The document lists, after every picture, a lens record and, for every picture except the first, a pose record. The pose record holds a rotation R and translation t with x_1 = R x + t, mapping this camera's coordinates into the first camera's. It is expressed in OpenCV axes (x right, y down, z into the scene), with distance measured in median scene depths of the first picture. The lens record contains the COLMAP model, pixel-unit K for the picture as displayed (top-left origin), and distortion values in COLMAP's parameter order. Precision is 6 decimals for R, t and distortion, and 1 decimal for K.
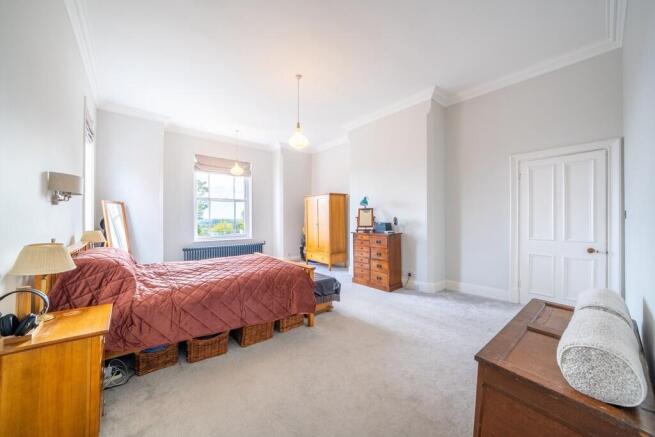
lens RADIAL K [[238.8, 0, 327.5], [0, 238.8, 218.5], [0, 0, 1]] dist [-0.000349, -0.000020]
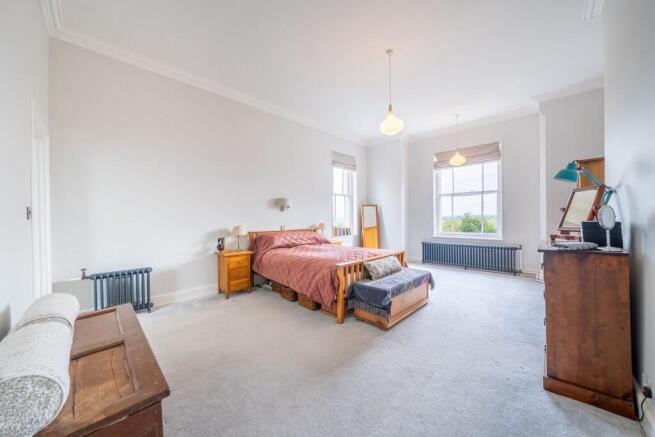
lens RADIAL K [[238.8, 0, 327.5], [0, 238.8, 218.5], [0, 0, 1]] dist [-0.000349, -0.000020]
pose [[0.095186, 0.002697, -0.995456, 0.465412], [0.015803, 0.999866, 0.004220, 0.004233], [0.995334, -0.016133, 0.095130, 0.437547]]
